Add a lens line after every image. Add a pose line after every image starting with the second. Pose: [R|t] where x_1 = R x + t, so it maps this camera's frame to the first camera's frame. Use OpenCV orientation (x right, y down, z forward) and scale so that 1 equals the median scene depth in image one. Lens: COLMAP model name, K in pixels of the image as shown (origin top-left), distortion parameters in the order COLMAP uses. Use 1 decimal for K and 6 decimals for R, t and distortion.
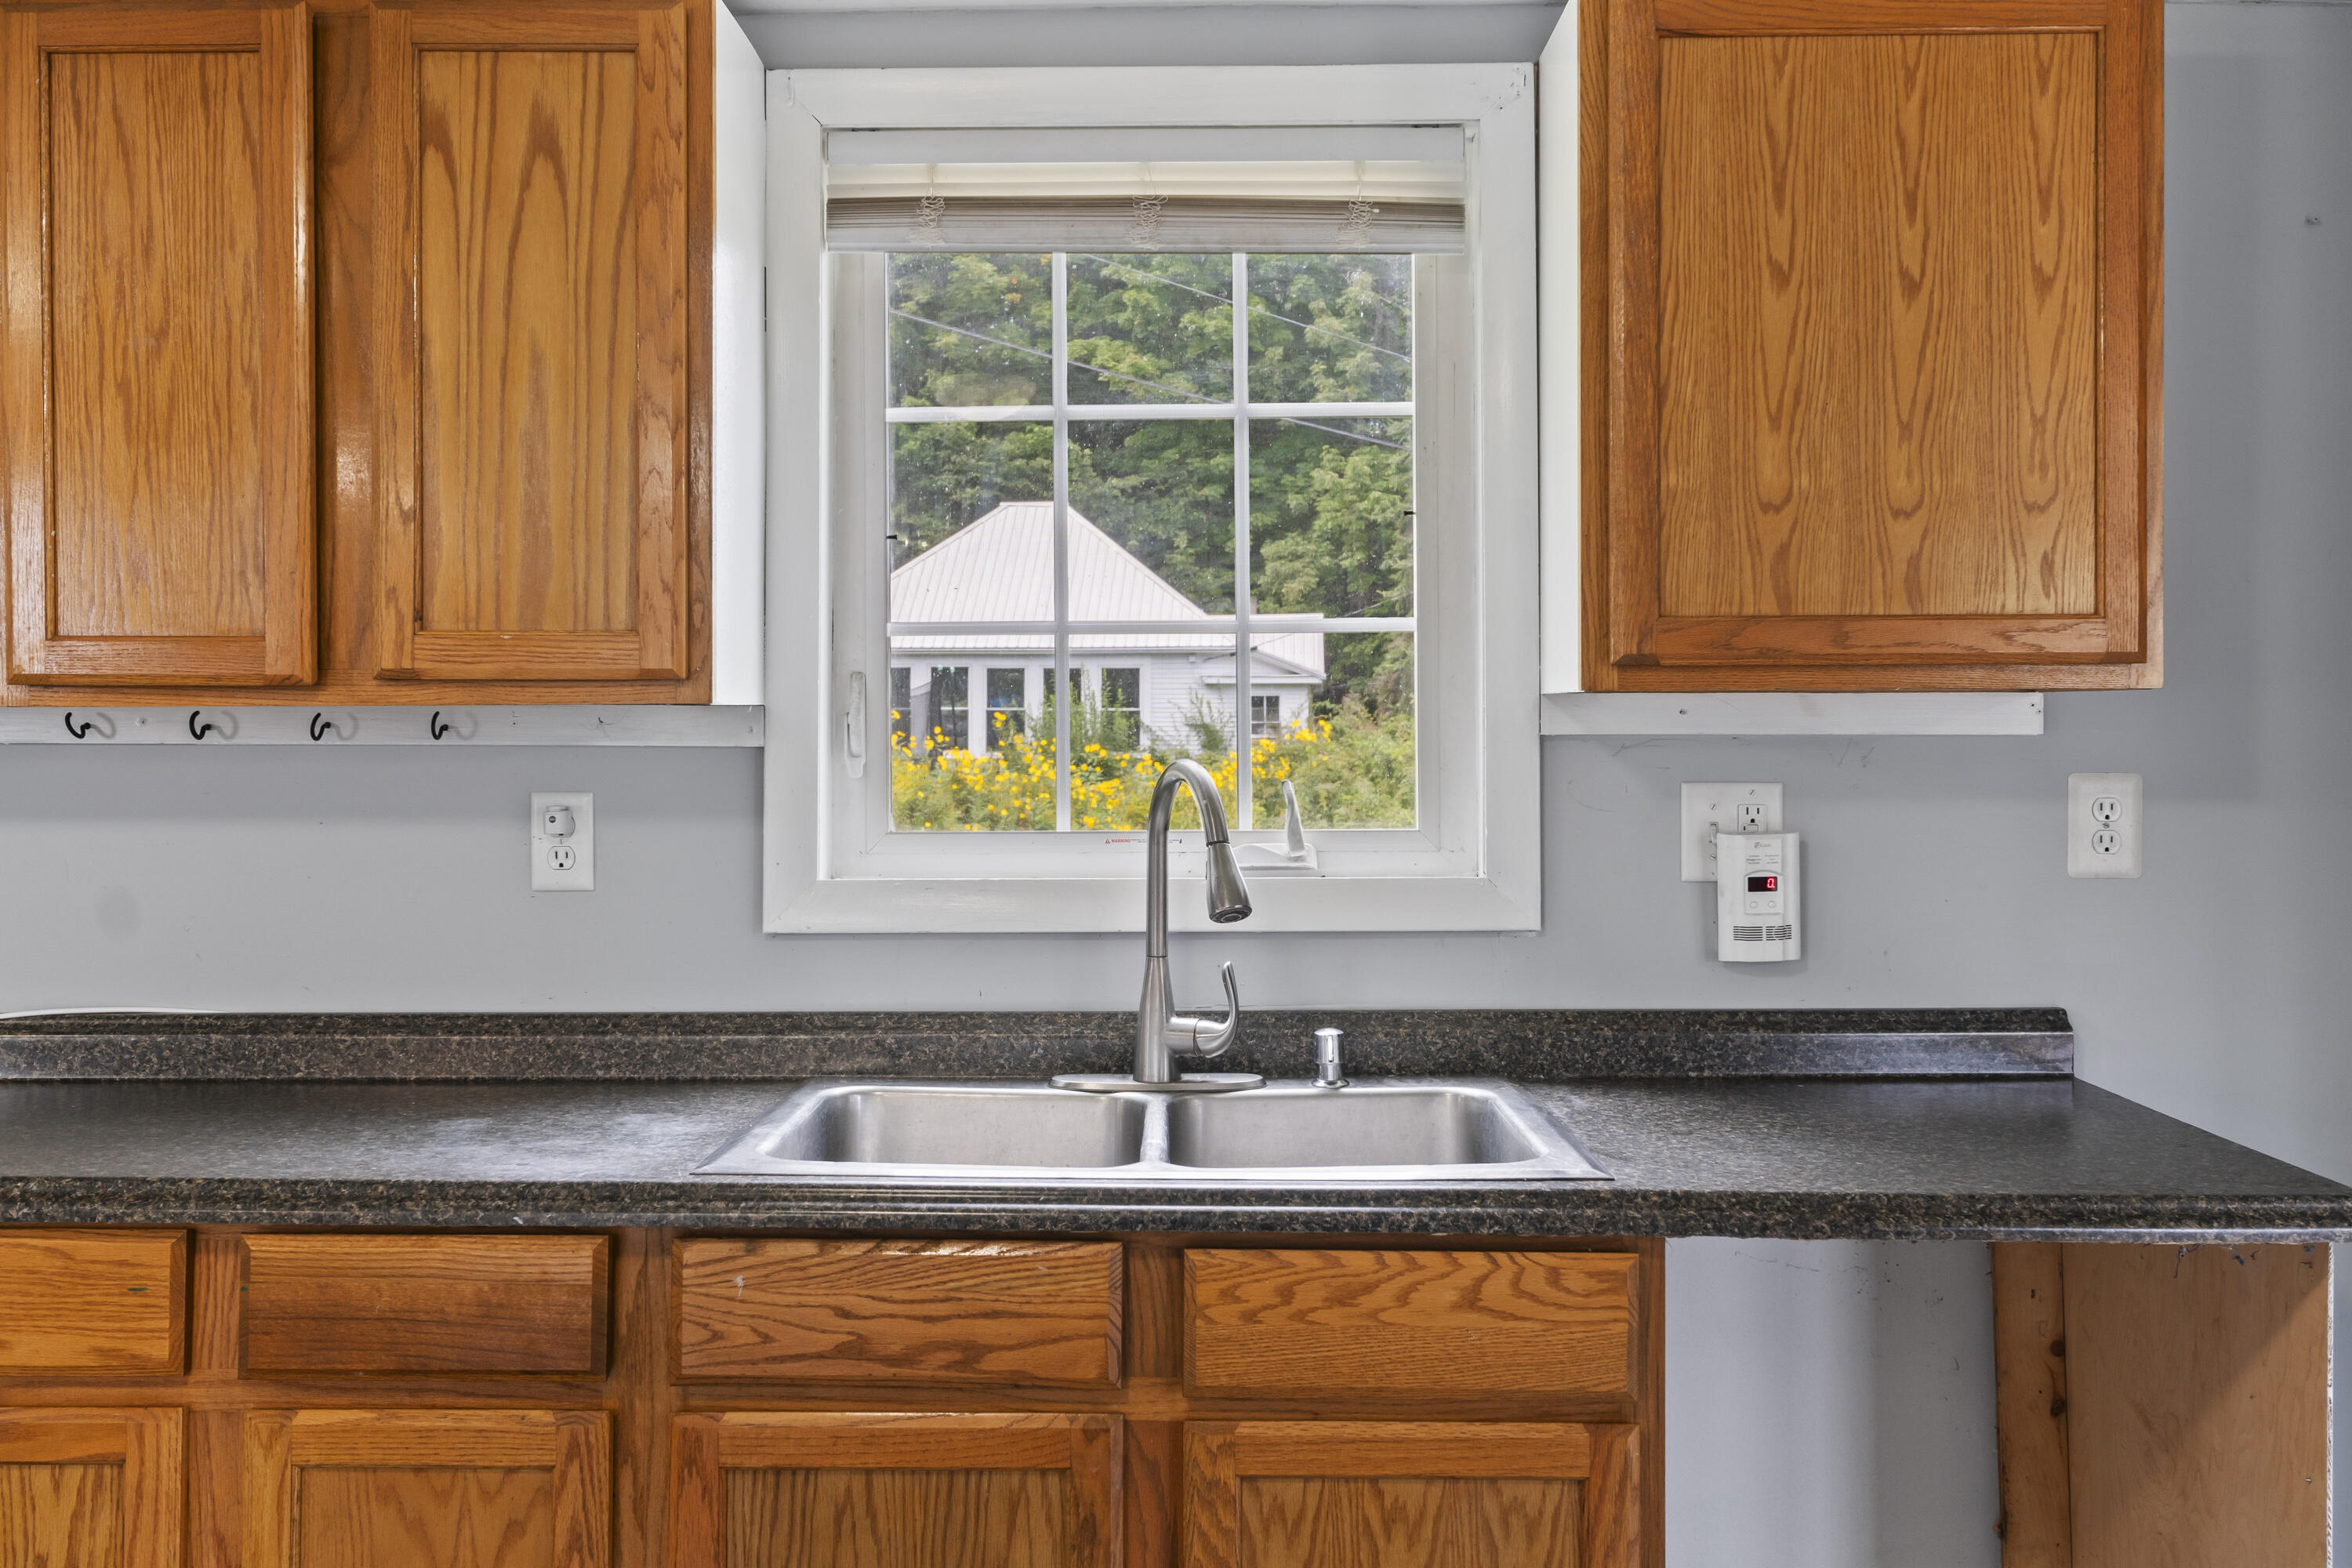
lens RADIAL K [[2009.1, 0, 1176.8], [0, 2009.1, 731.1], [0, 0, 1]] dist [0.012240, -0.001868]
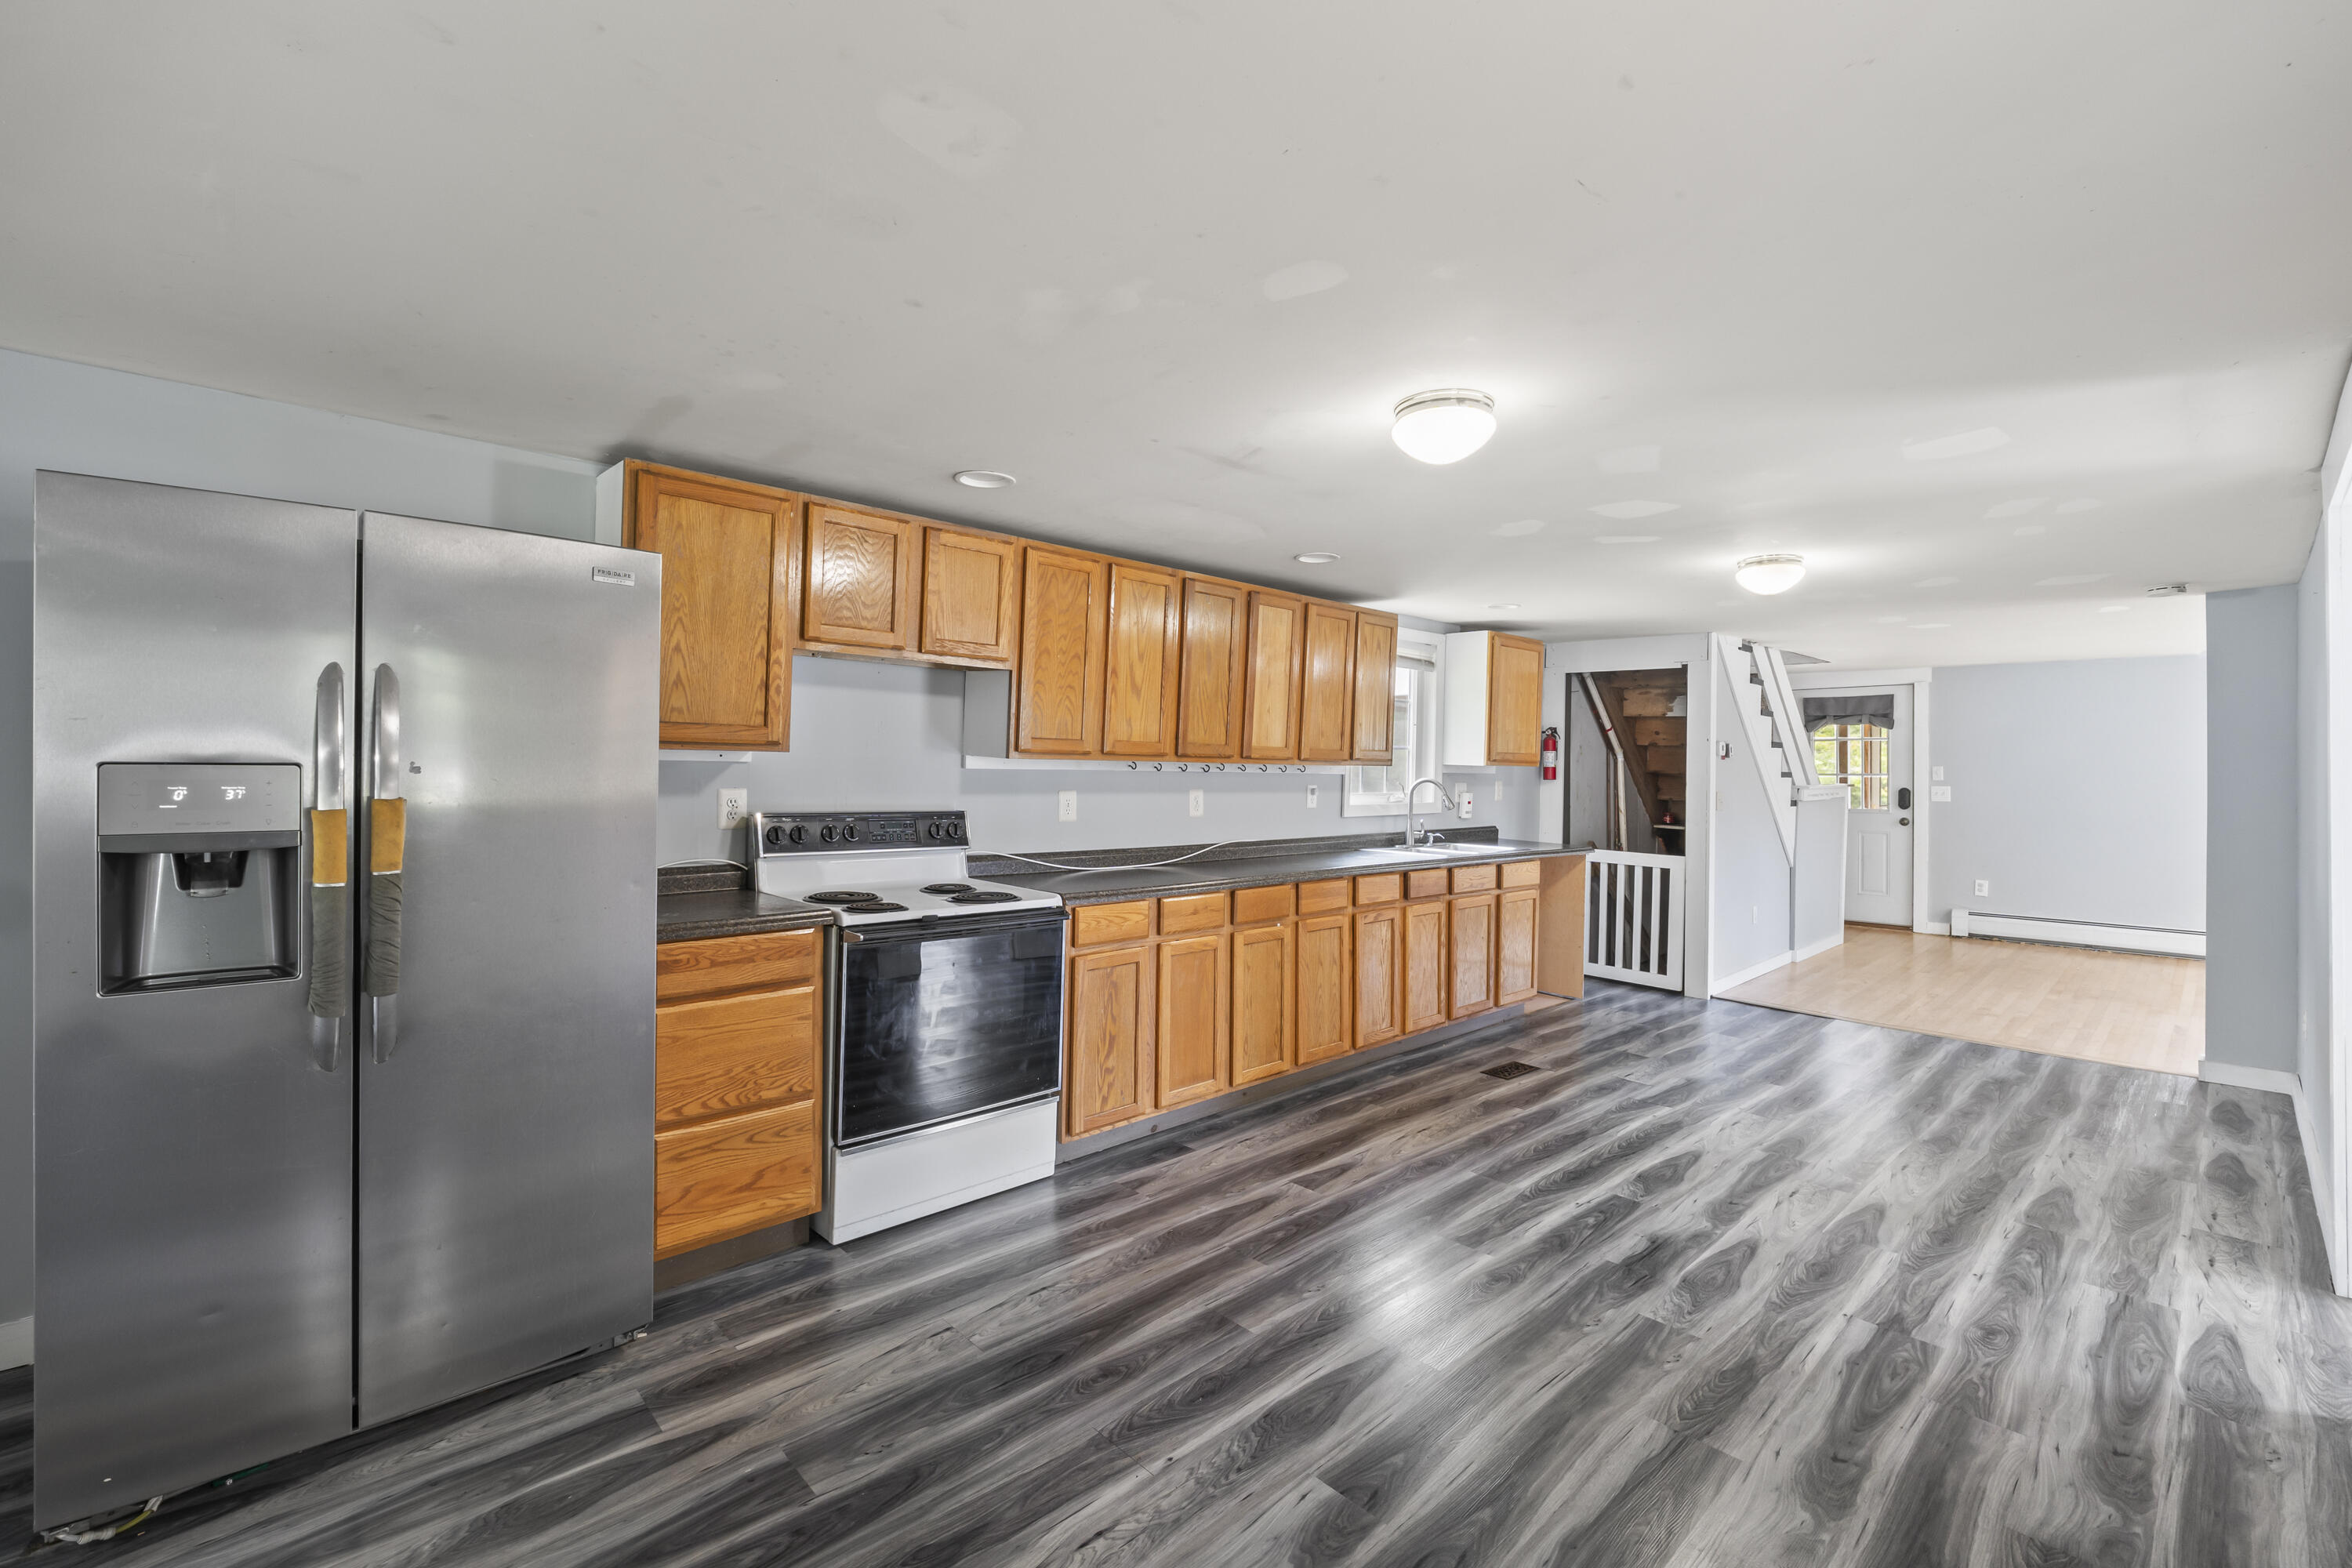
lens RADIAL K [[1012.1, 0, 1171.0], [0, 1012.1, 771.8], [0, 0, 1]] dist [-0.001940, -0.000475]
pose [[0.721851, 0.008502, 0.691996, -2.301317], [-0.023396, 0.999653, 0.012123, -0.018772], [-0.691653, -0.024941, 0.721800, -0.369325]]
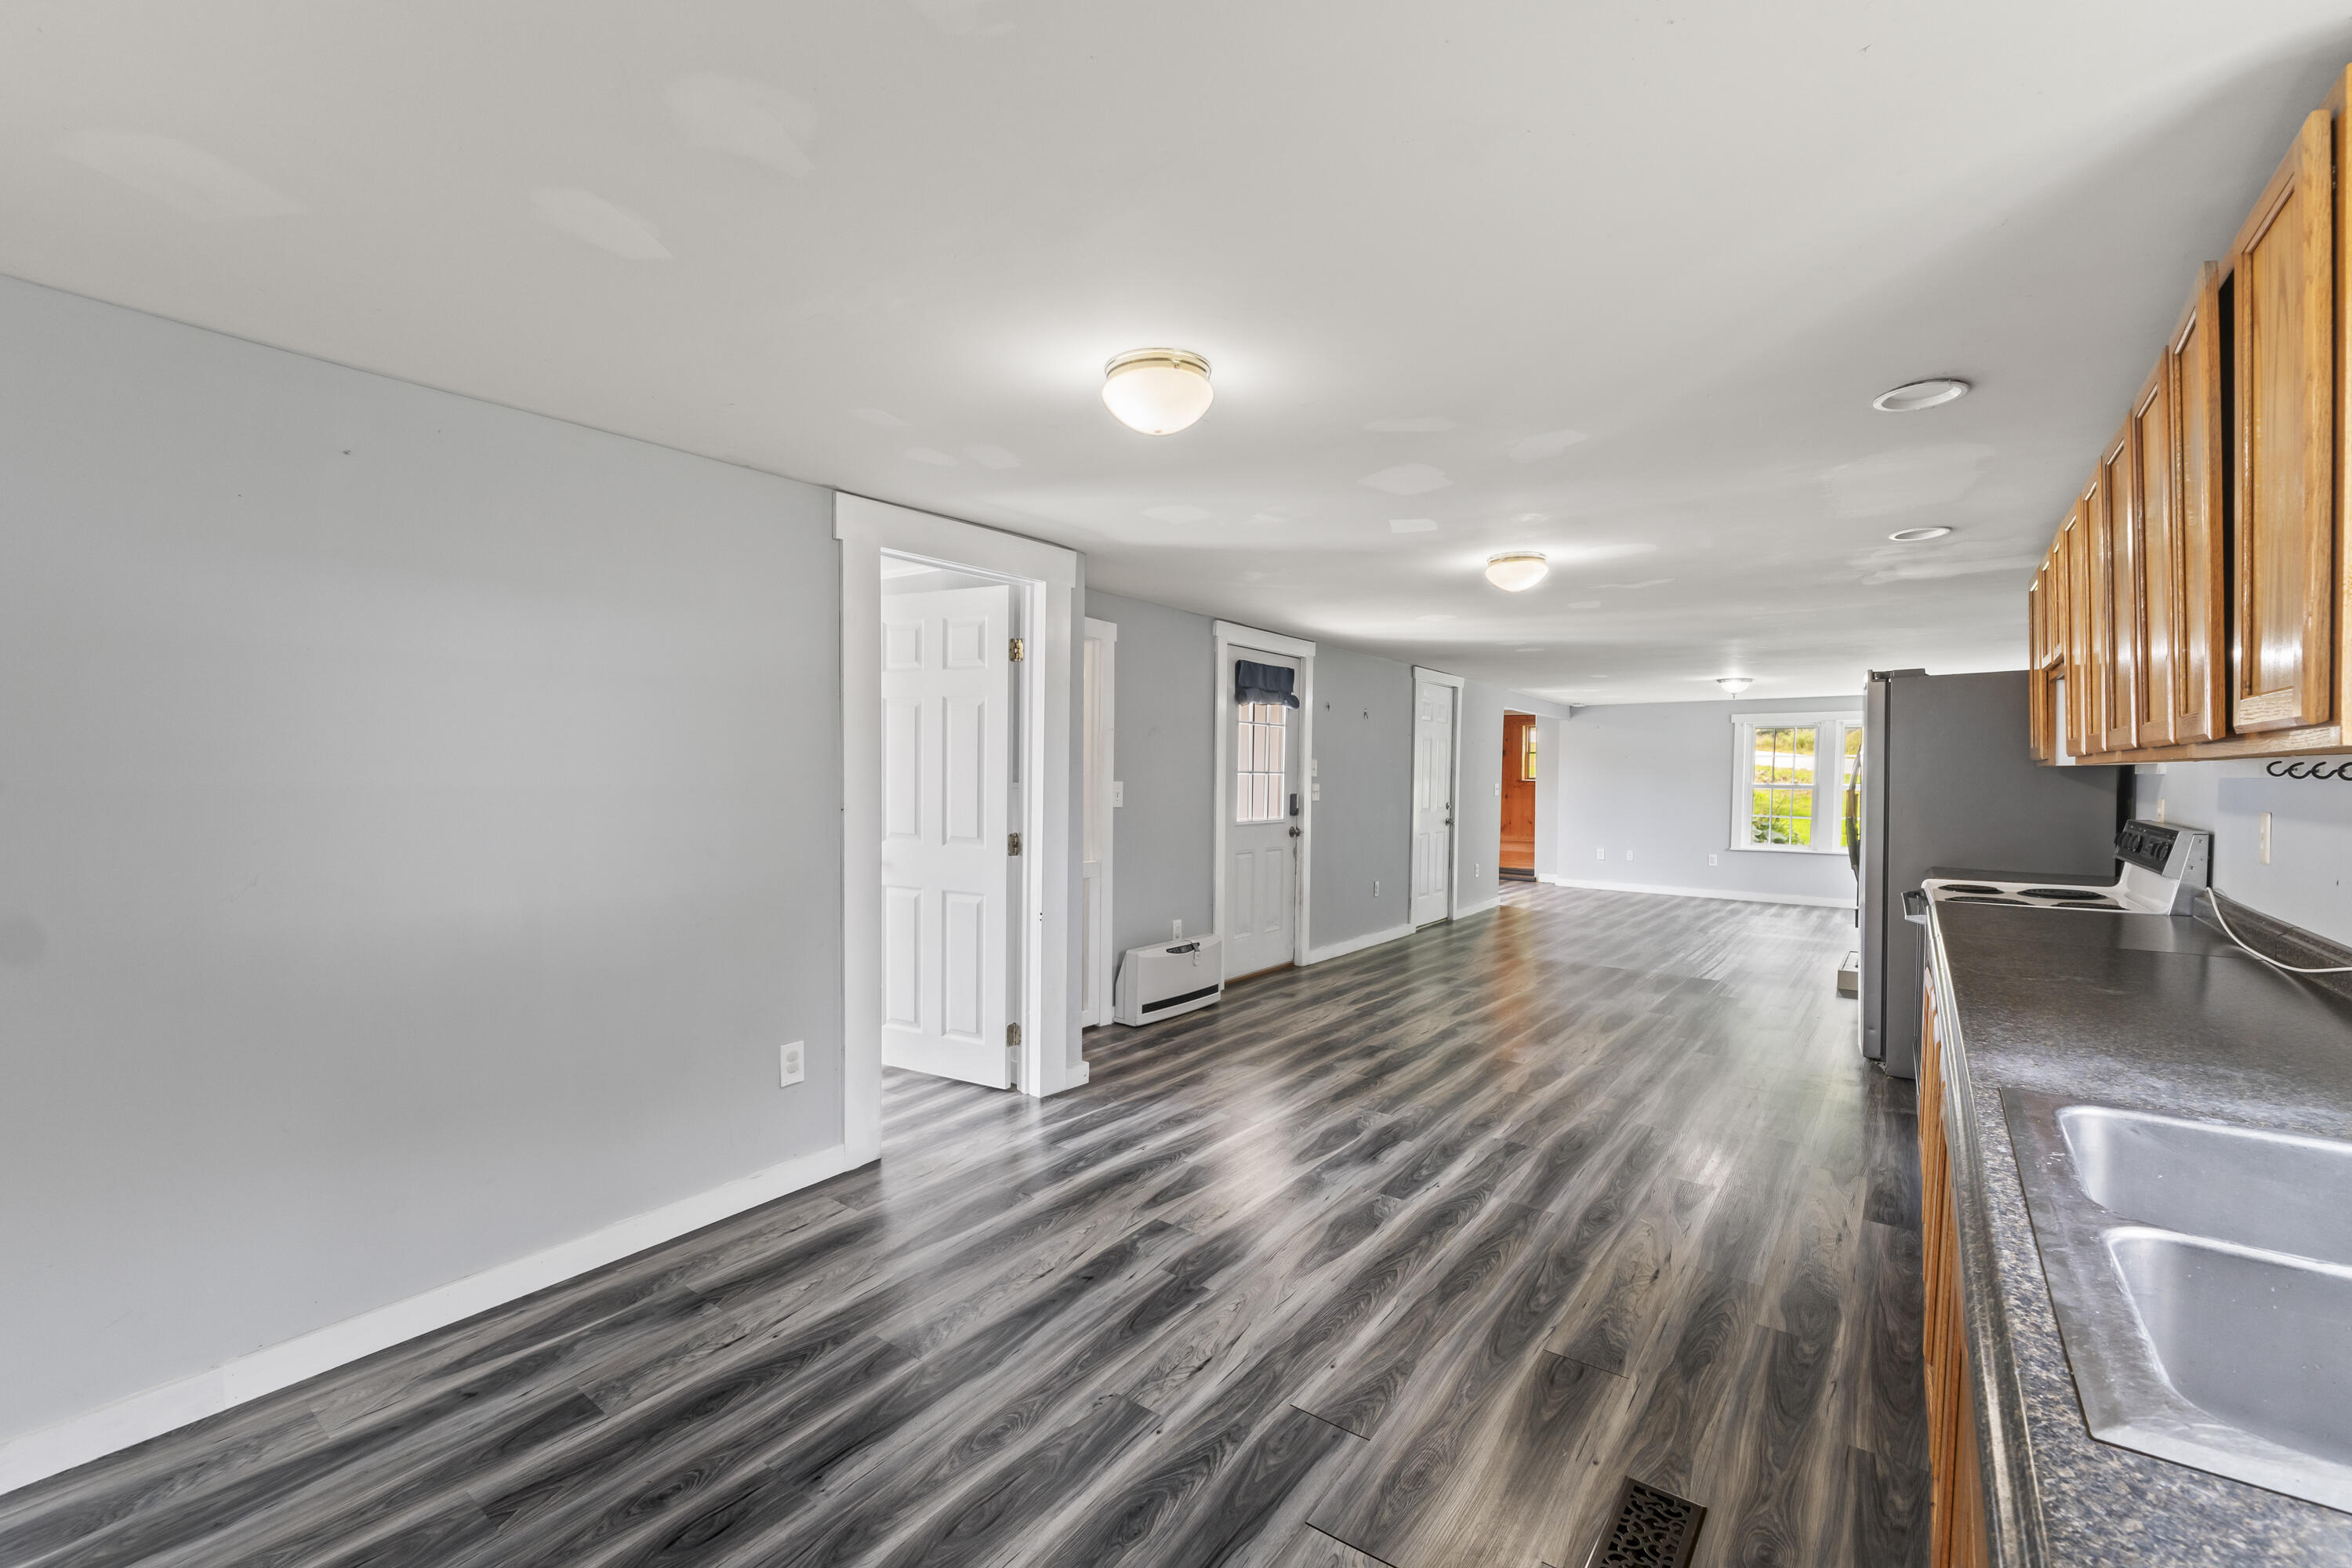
lens RADIAL K [[994.1, 0, 1173.3], [0, 994.1, 804.9], [0, 0, 1]] dist [-0.007531, -0.000043]
pose [[-0.591985, 0.021329, -0.805667, 0.577477], [0.004496, 0.999722, 0.023162, 0.004396], [0.805937, 0.010089, -0.591916, 0.826106]]
